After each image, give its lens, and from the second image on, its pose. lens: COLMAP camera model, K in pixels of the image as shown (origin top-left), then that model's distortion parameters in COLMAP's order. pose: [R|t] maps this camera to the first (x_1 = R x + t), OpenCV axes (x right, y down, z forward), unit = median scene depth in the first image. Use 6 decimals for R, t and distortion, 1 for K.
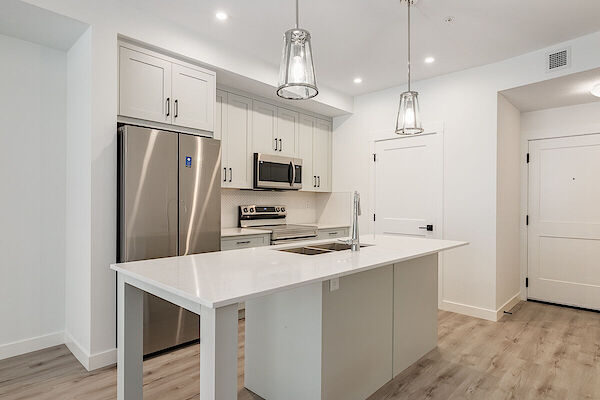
lens RADIAL K [[344.1, 0, 300.0], [0, 344.1, 200.0], [0, 0, 1]] dist [0.000654, 0.000187]
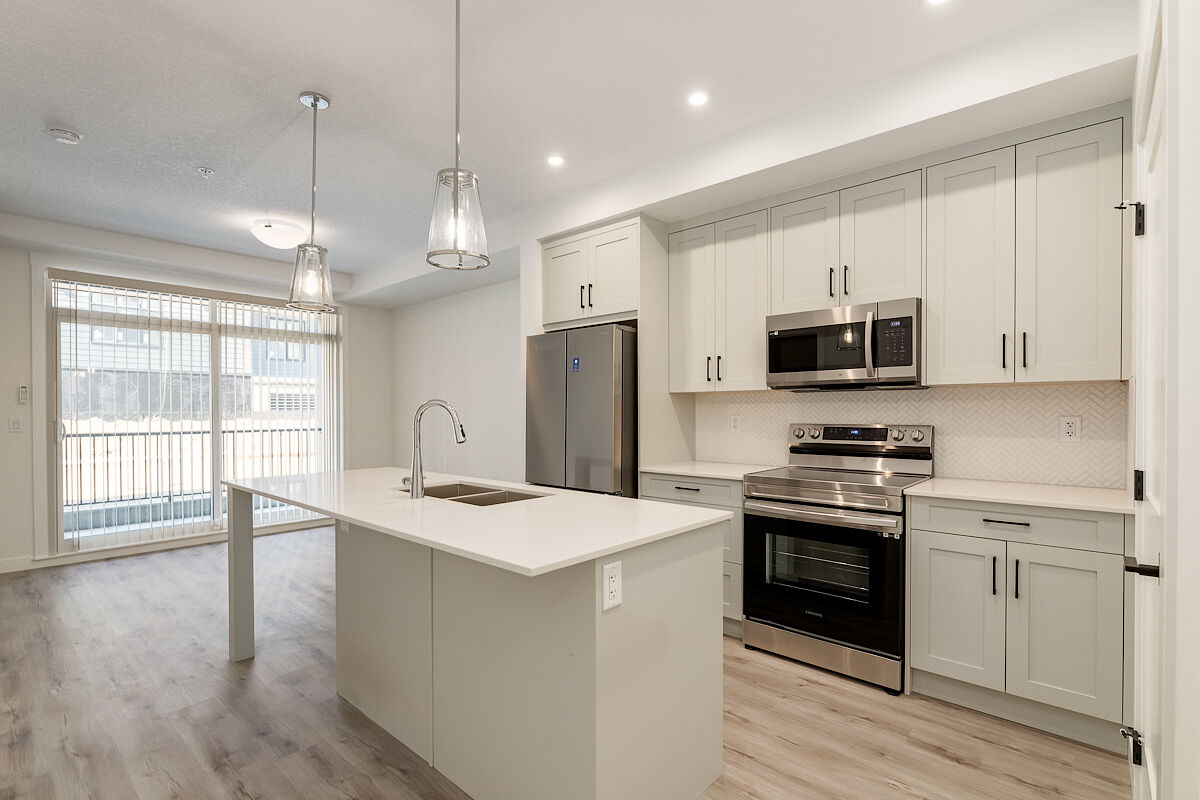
lens RADIAL K [[553.8, 0, 596.1], [0, 553.8, 417.3], [0, 0, 1]] dist [-0.001279, -0.000273]
pose [[0.022385, 0.004455, -0.999740, 0.654550], [0.012105, 0.999916, 0.004727, -0.000620], [0.999676, -0.012208, 0.022329, 0.737025]]
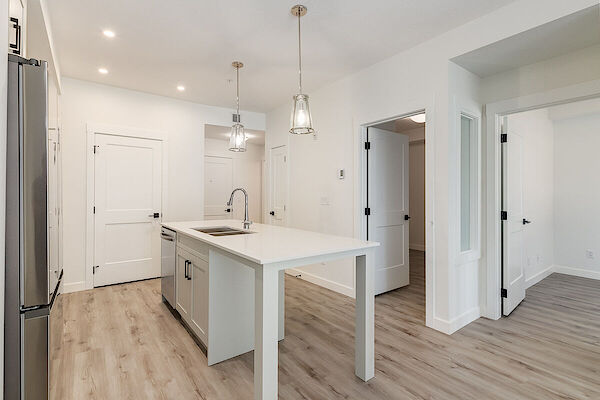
lens RADIAL K [[286.8, 0, 300.0], [0, 286.8, 200.0], [0, 0, 1]] dist [-0.000124, -0.000046]
pose [[0.168585, -0.024092, 0.985393, -0.582648], [-0.009916, 0.999609, 0.026136, -0.007039], [-0.985637, -0.014178, 0.168280, 0.316579]]
